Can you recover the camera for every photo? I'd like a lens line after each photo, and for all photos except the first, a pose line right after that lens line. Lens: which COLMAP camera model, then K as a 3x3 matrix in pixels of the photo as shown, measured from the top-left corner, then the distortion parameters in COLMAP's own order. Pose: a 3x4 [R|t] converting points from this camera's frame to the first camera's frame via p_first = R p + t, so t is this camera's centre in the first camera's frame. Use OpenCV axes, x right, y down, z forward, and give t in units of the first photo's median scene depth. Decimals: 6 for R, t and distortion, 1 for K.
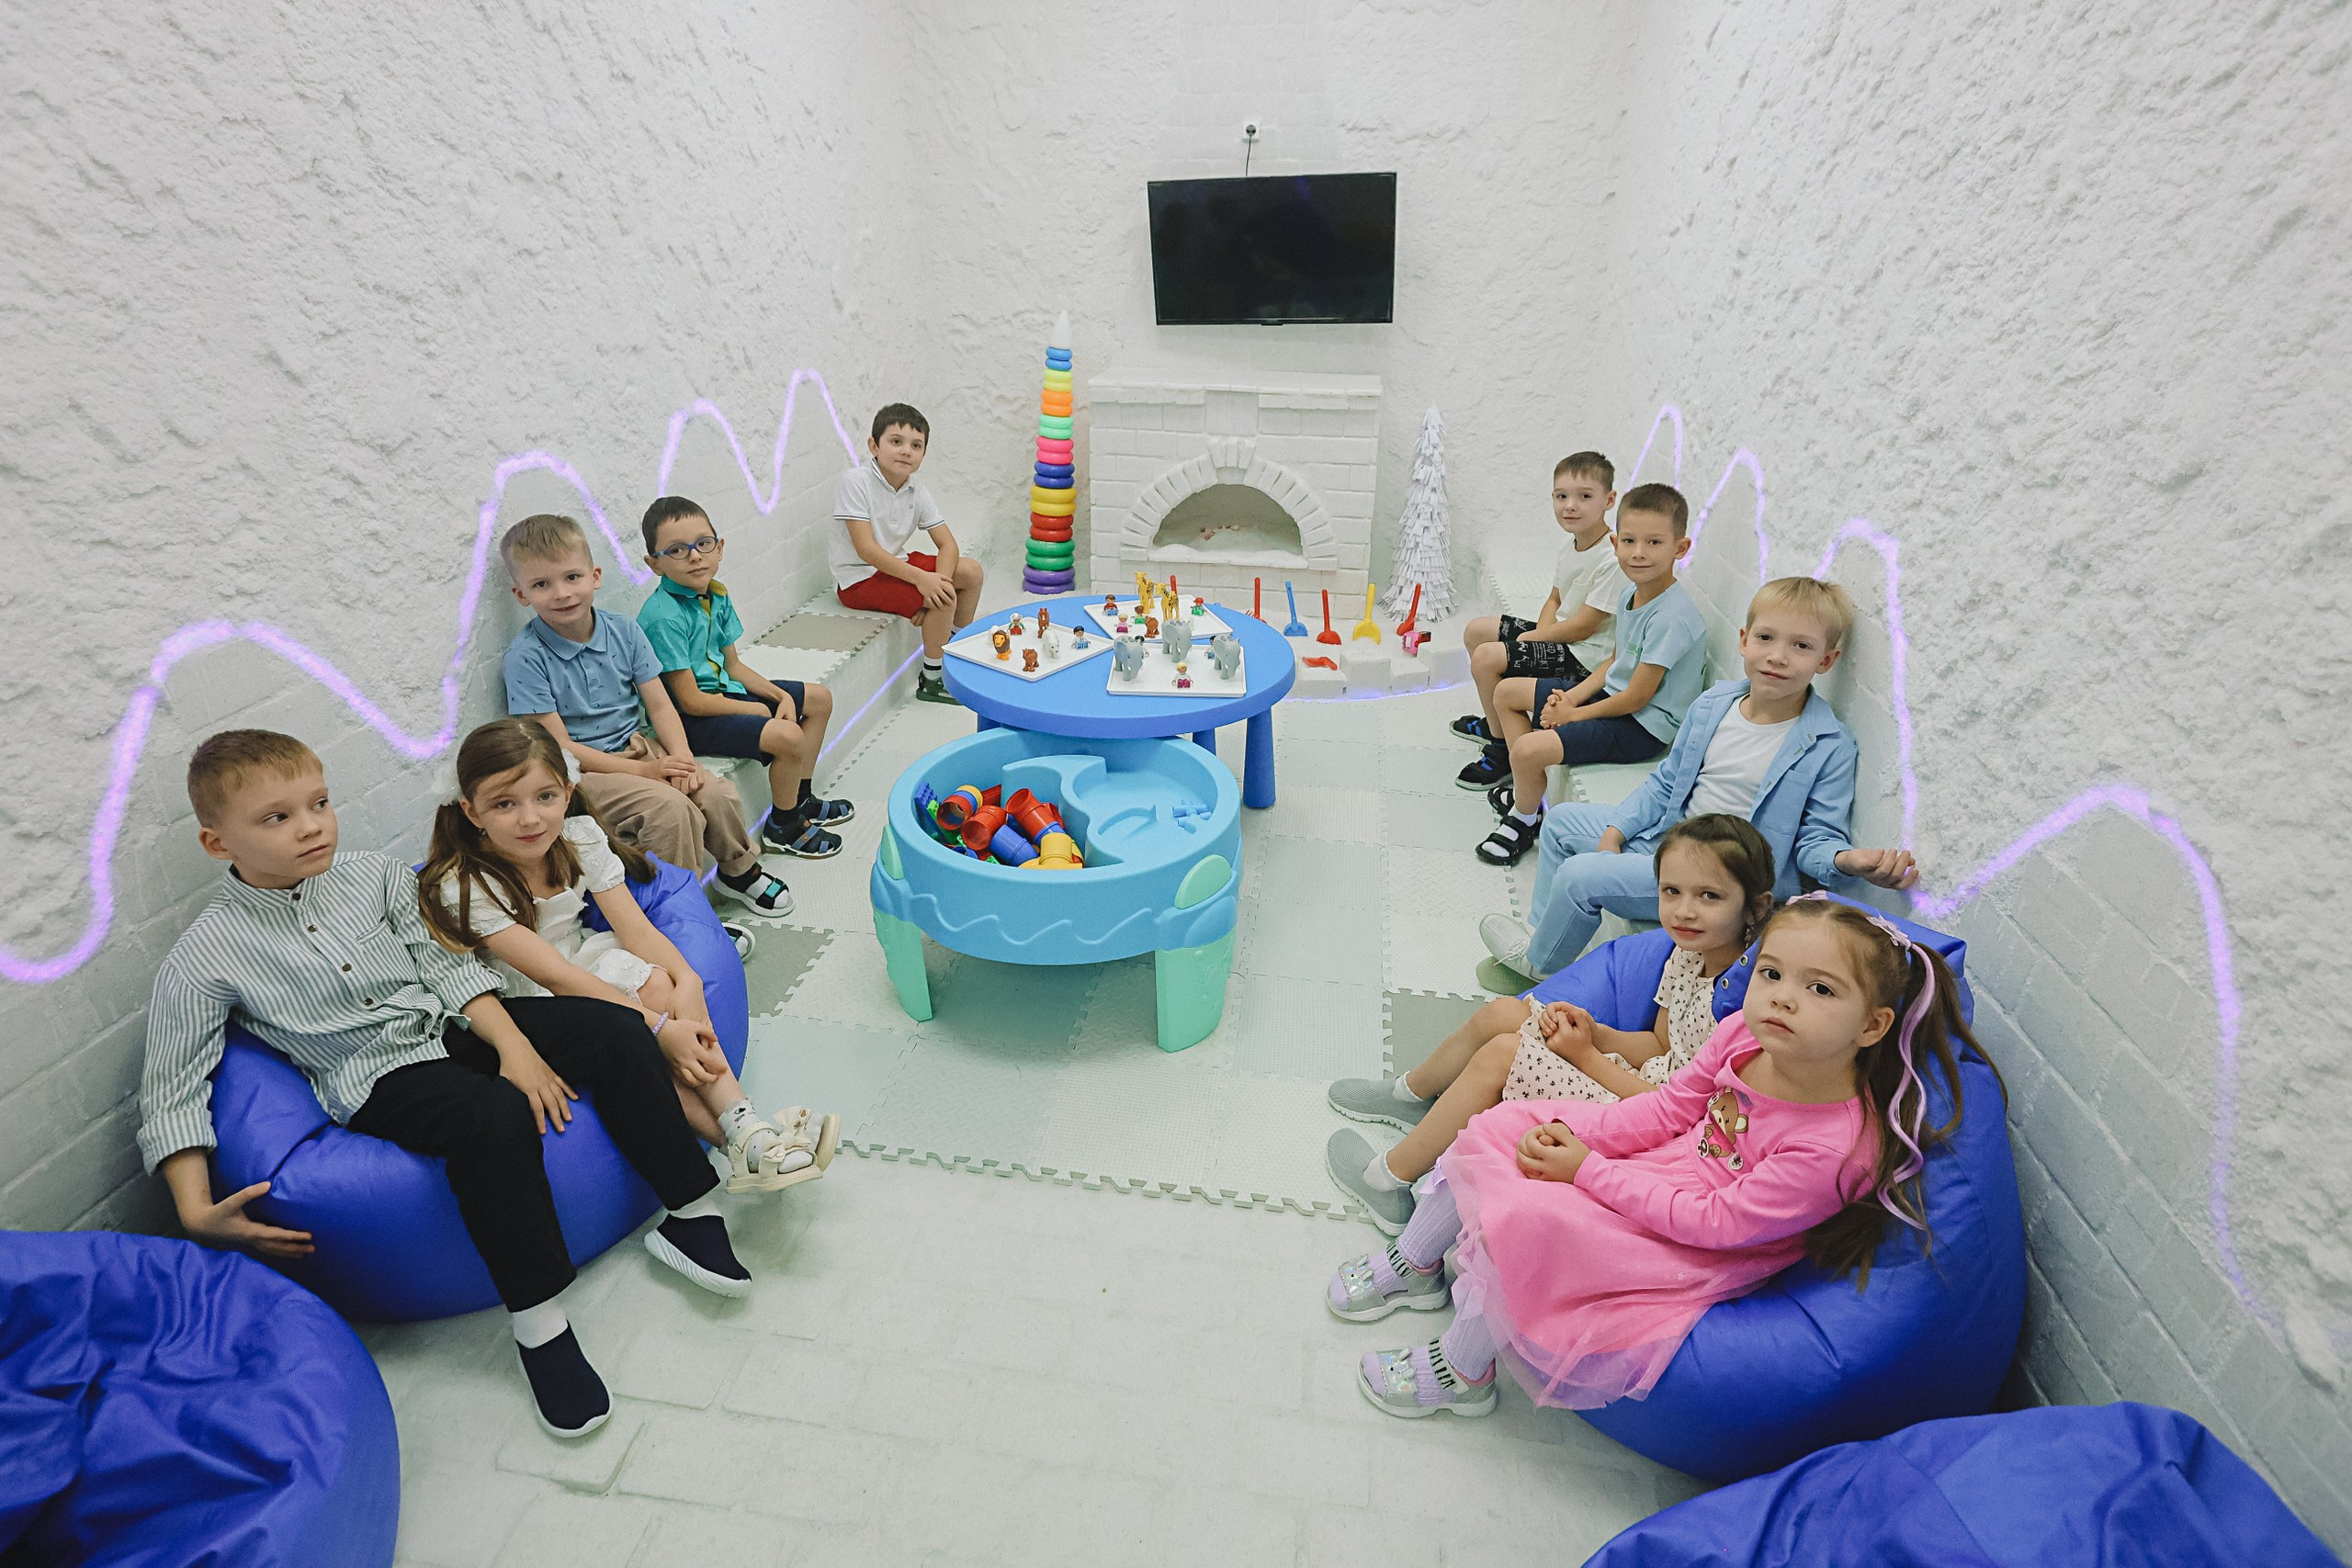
lens RADIAL K [[1144.4, 0, 1170.1], [0, 1144.4, 719.9], [0, 0, 1]] dist [-0.046506, 0.016391]
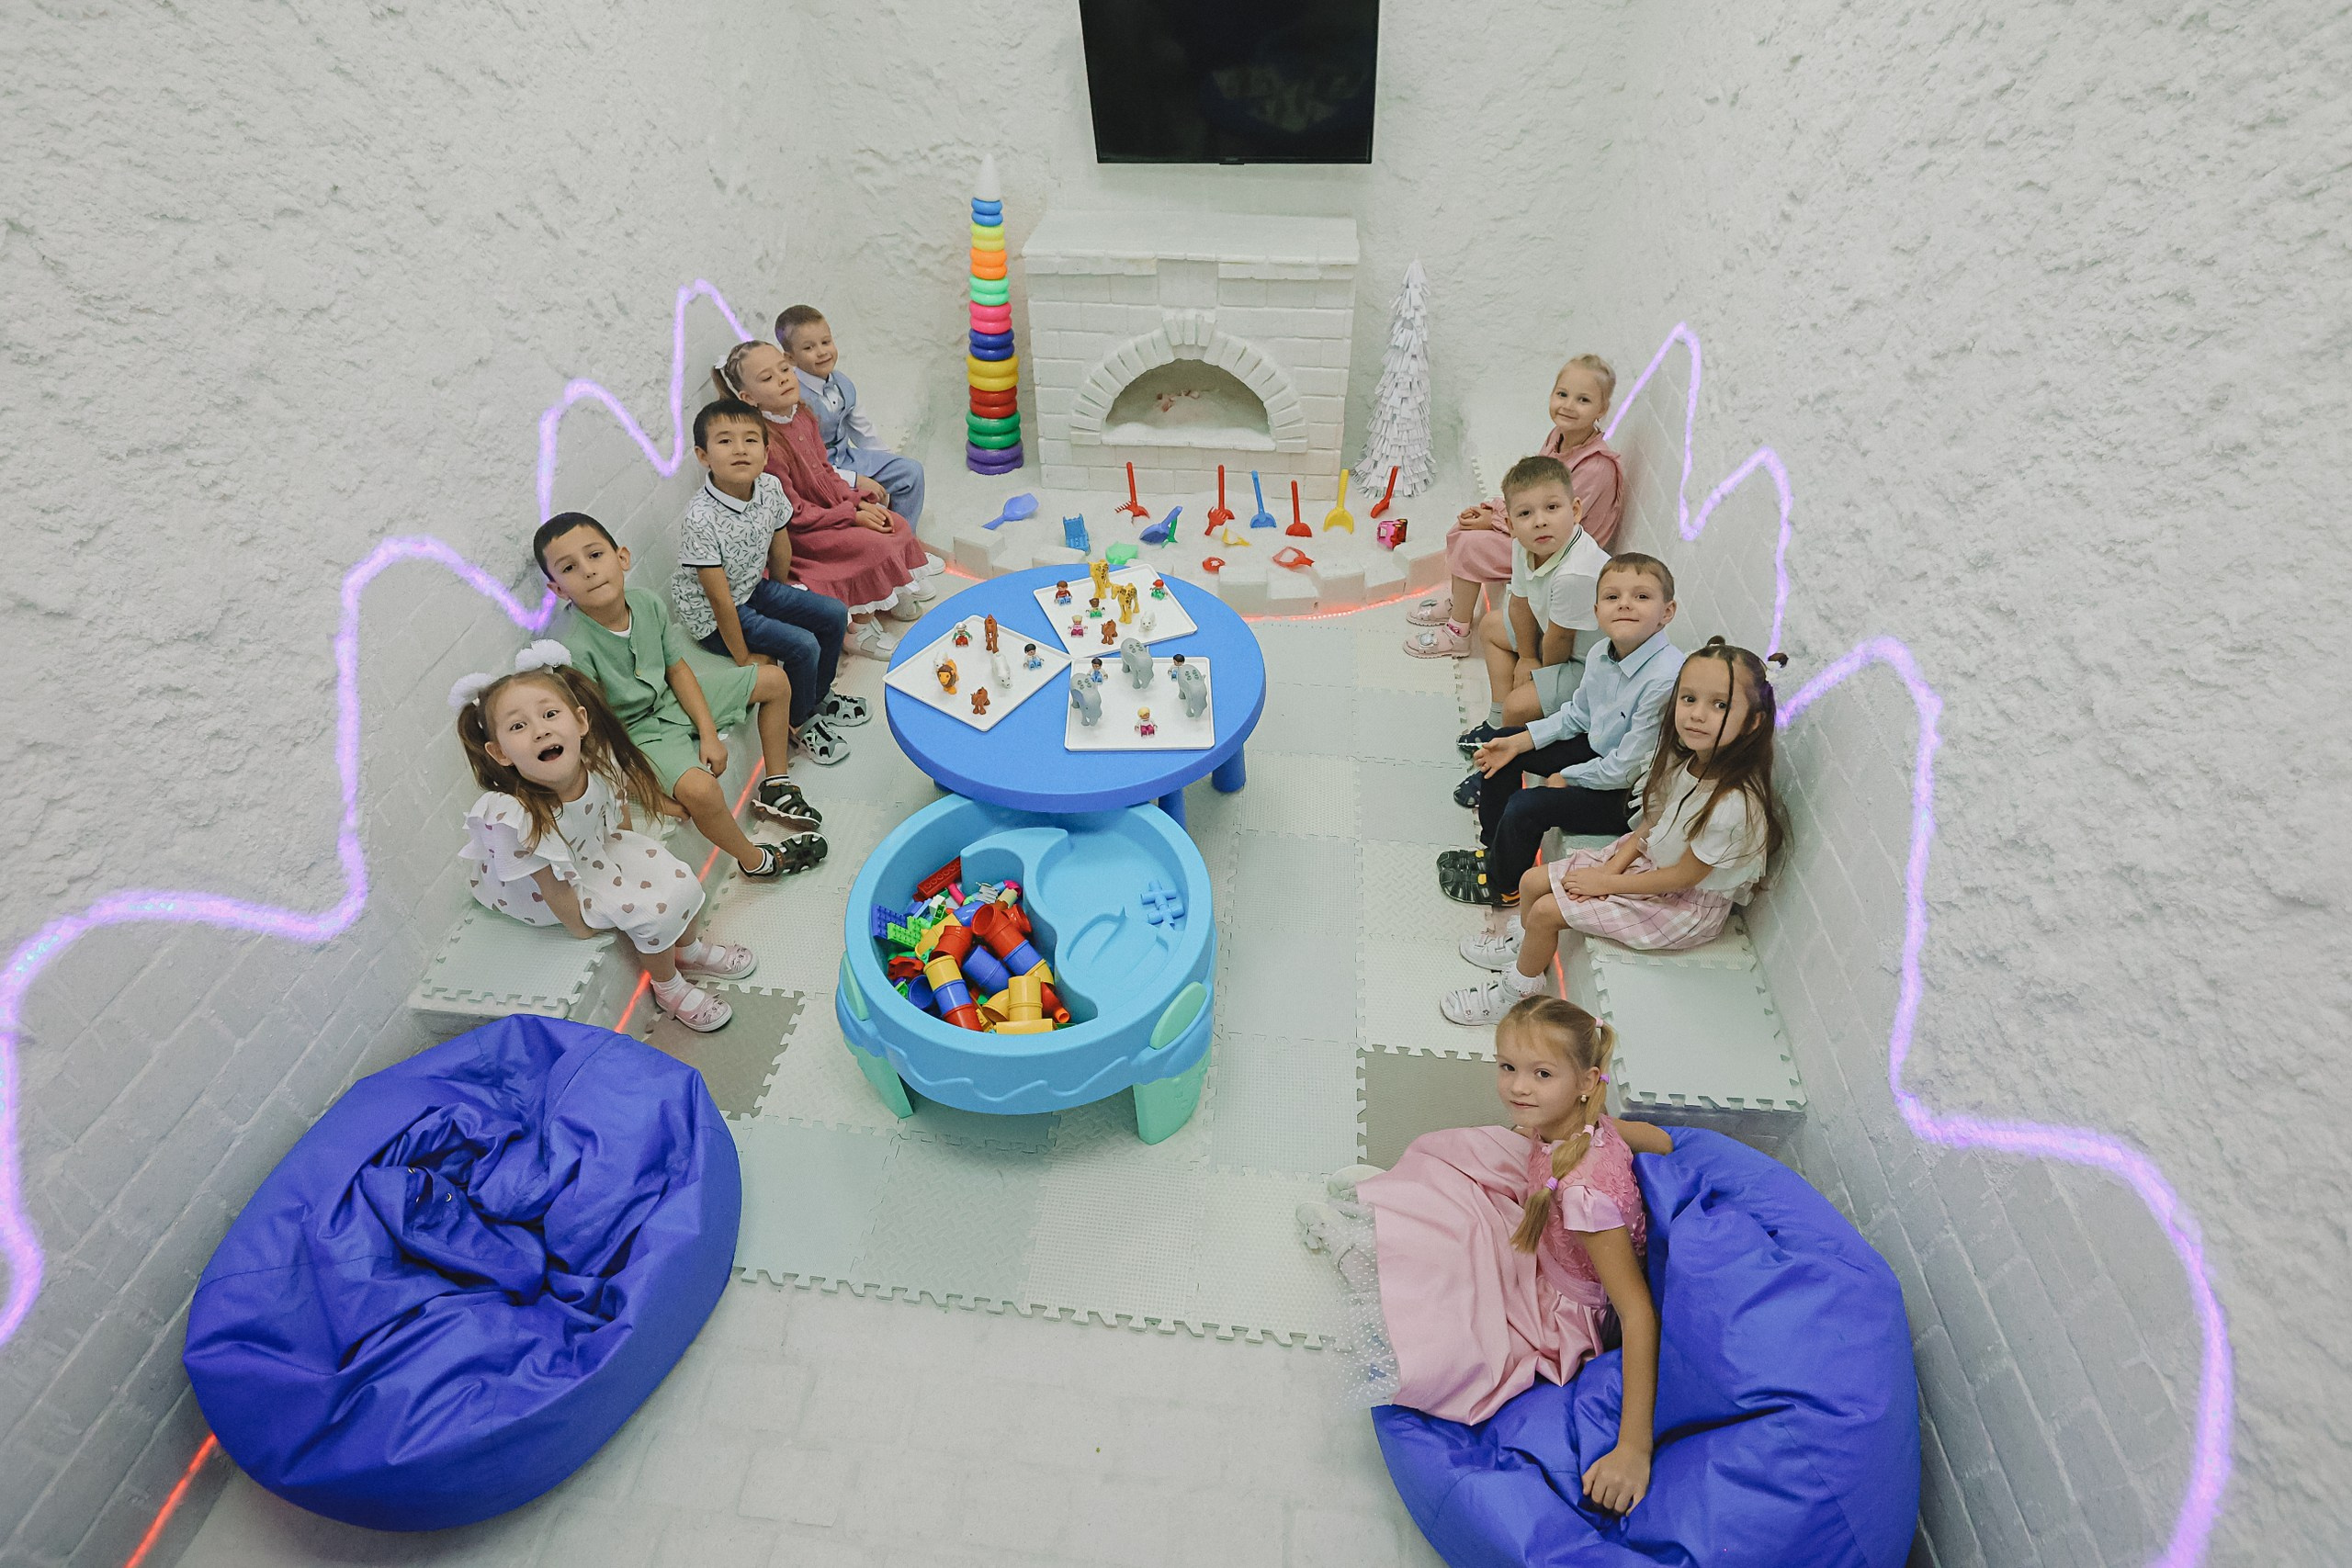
lens RADIAL K [[1124.9, 0, 1168.3], [0, 1124.9, 730.1], [0, 0, 1]] dist [-0.039047, 0.010892]
pose [[0.998899, -0.042298, 0.020290, 0.013198], [0.034795, 0.958094, 0.284331, -0.371858], [-0.031466, -0.283312, 0.958511, 0.152566]]
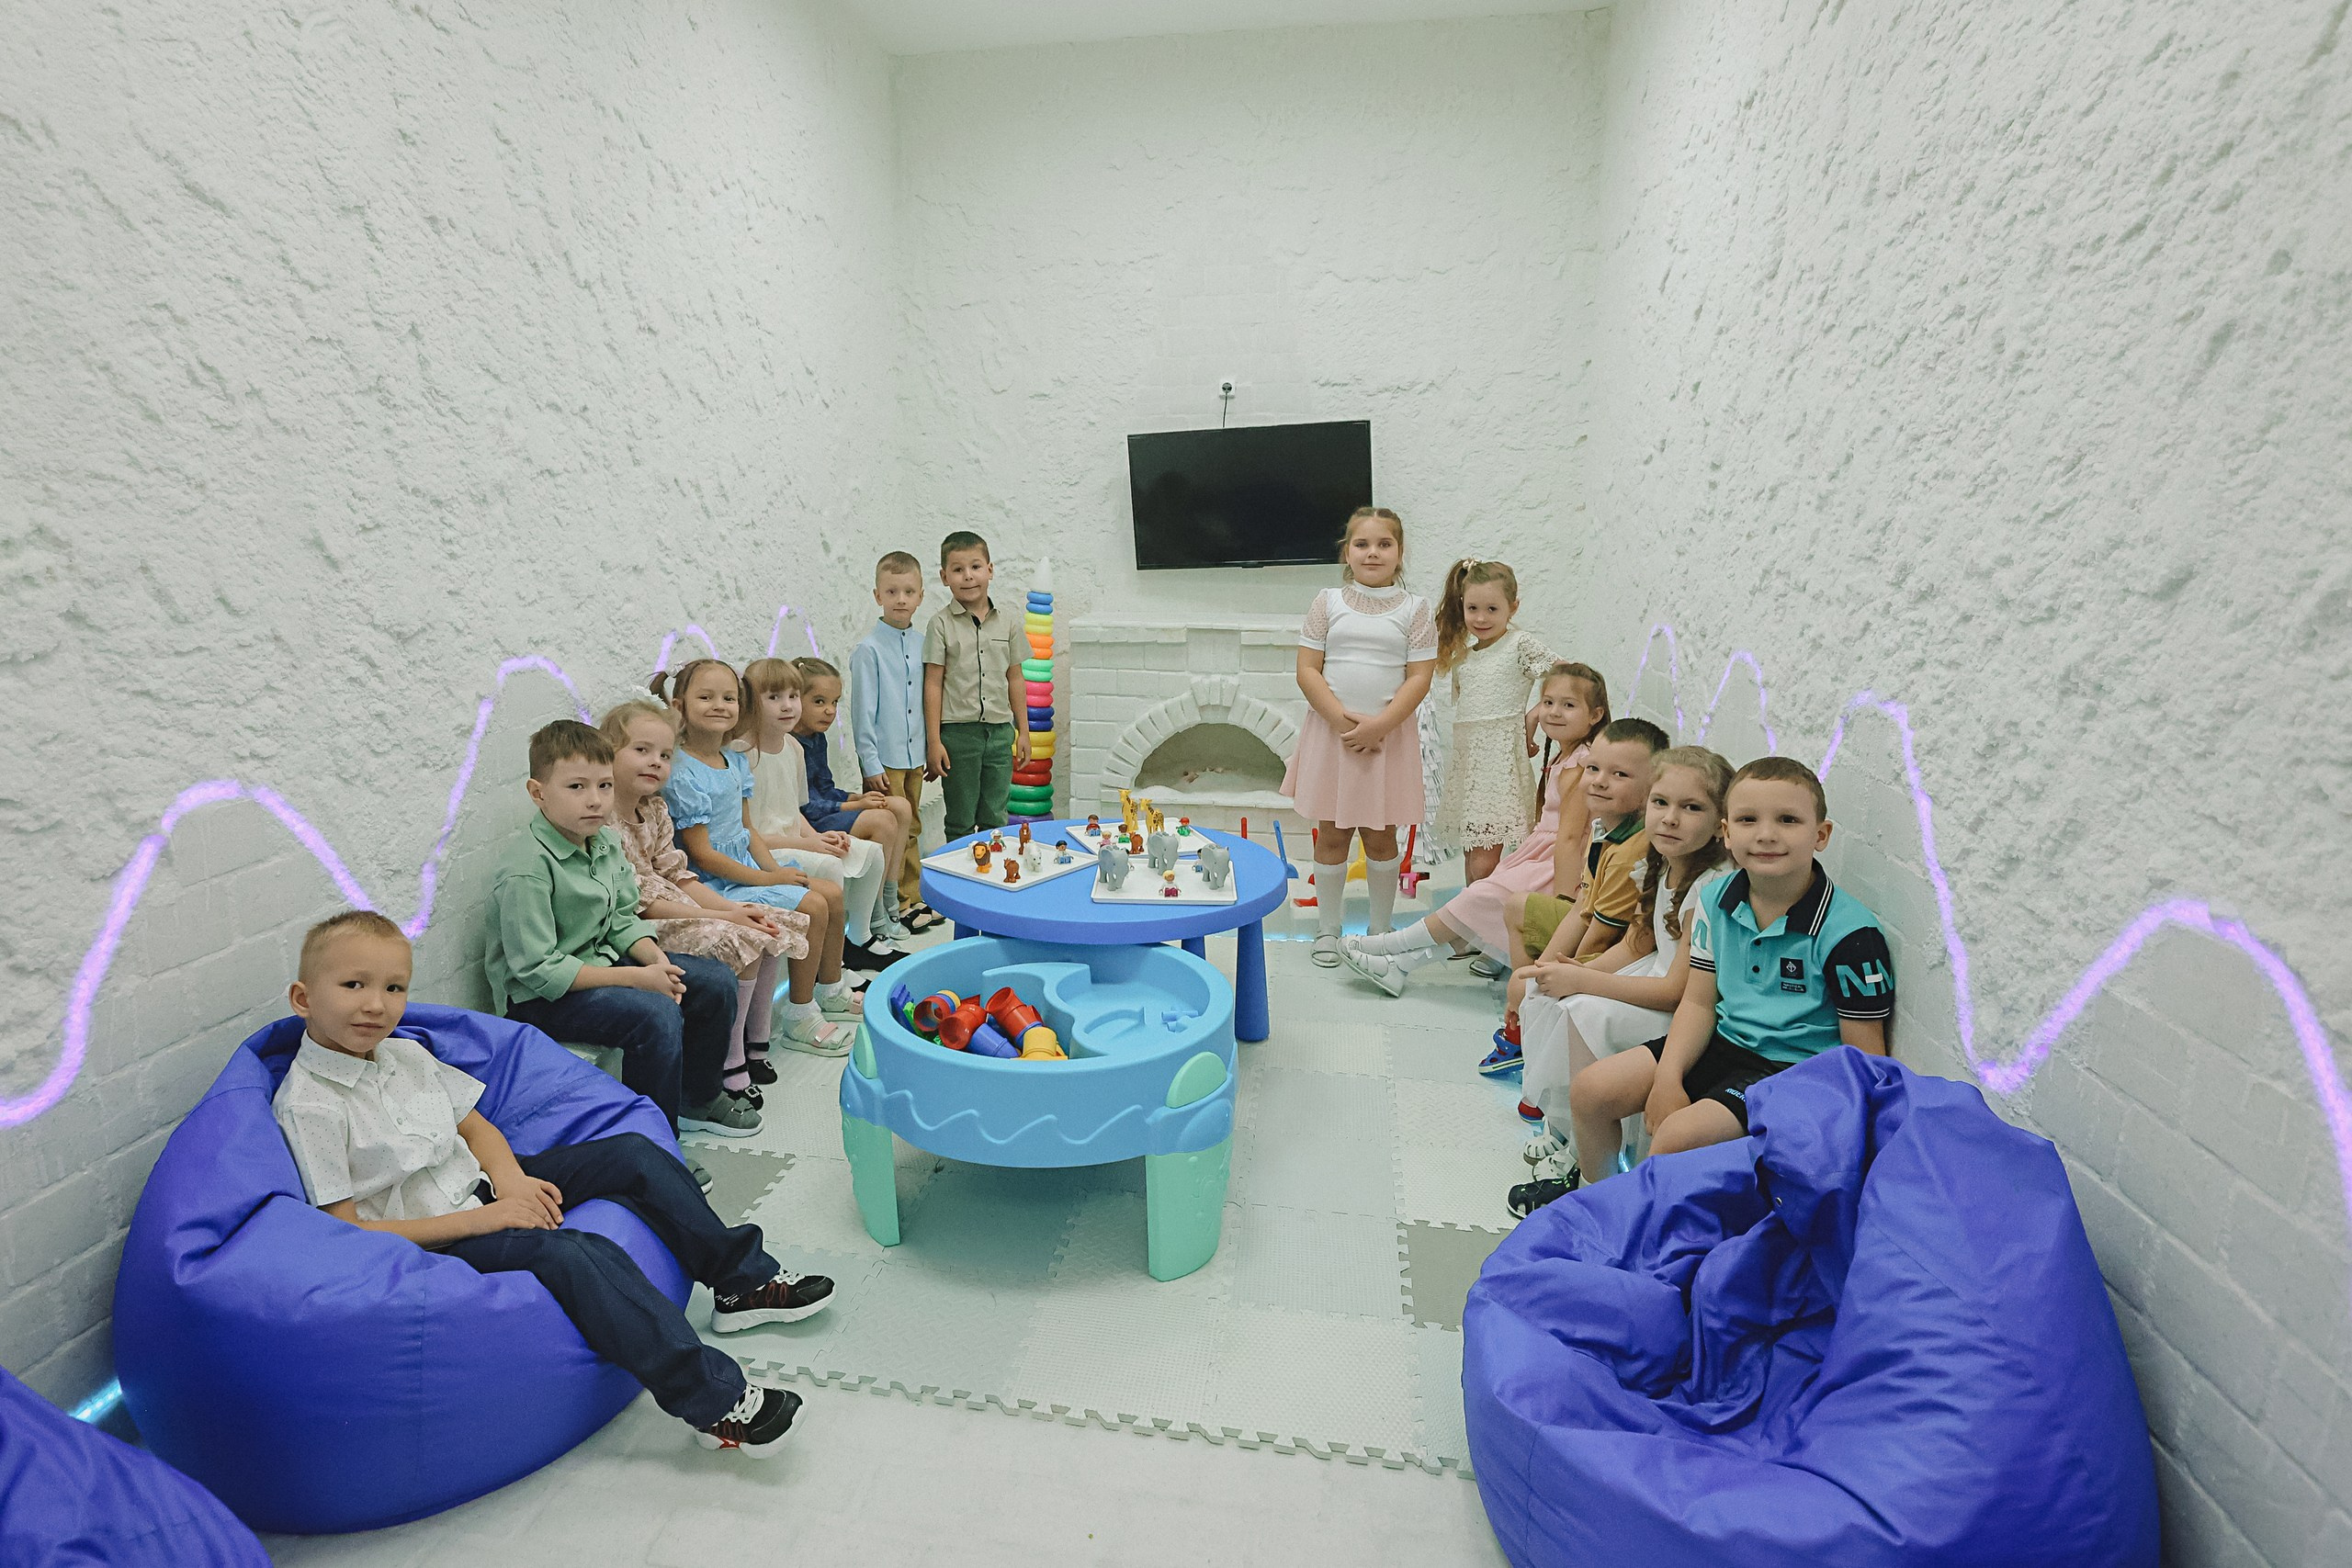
lens RADIAL K [[1221.2, 0, 1086.3], [0, 1221.2, 727.1], [0, 0, 1]] dist [-0.054089, 0.023037]
pose [[0.998789, -0.007162, -0.048685, -0.010486], [-0.004780, 0.970551, -0.240850, 0.102580], [0.048976, 0.240790, 0.969341, -0.030783]]
